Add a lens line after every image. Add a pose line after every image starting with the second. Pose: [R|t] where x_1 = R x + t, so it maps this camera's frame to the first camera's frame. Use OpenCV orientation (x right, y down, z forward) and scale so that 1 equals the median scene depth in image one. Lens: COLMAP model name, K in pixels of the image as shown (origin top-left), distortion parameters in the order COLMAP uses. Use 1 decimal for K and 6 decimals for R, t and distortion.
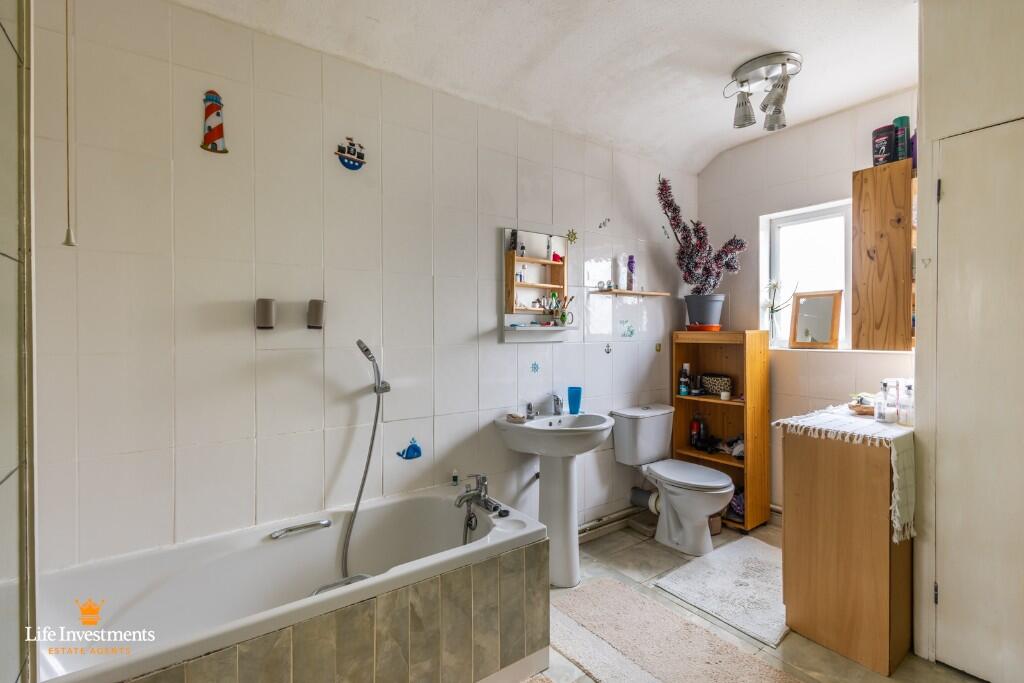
lens RADIAL K [[472.1, 0, 507.0], [0, 472.1, 339.3], [0, 0, 1]] dist [0.007518, -0.000383]
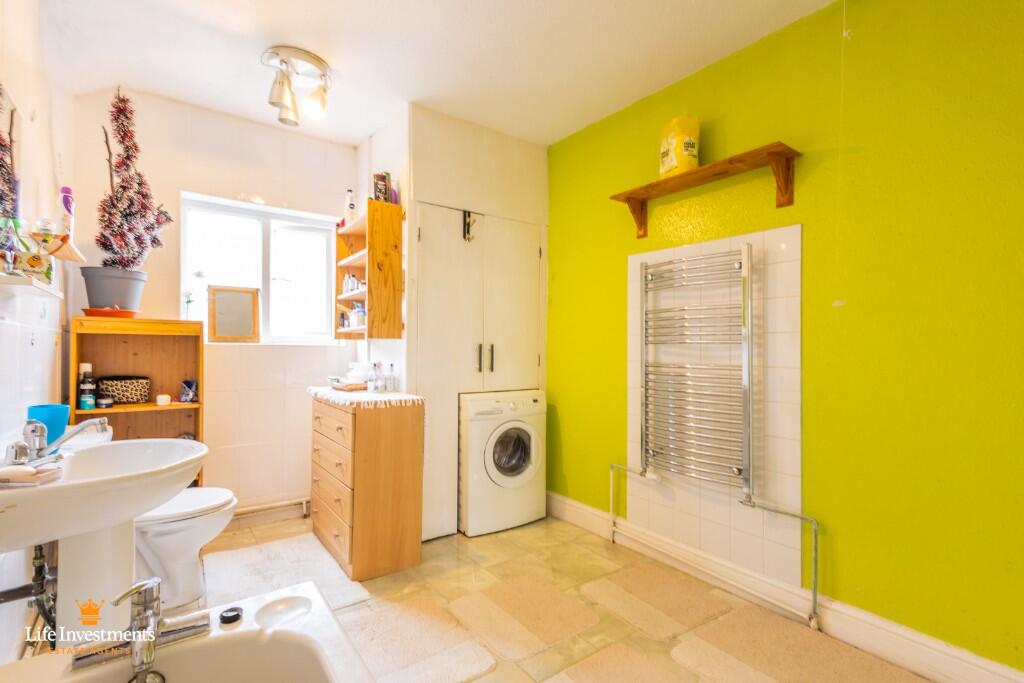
lens RADIAL K [[472.1, 0, 507.7], [0, 472.1, 339.6], [0, 0, 1]] dist [0.007518, -0.000383]
pose [[-0.013518, 0.018828, 0.999731, -0.415779], [0.002247, 0.999821, -0.018799, 0.037954], [-0.999906, 0.001992, -0.013558, 0.488880]]
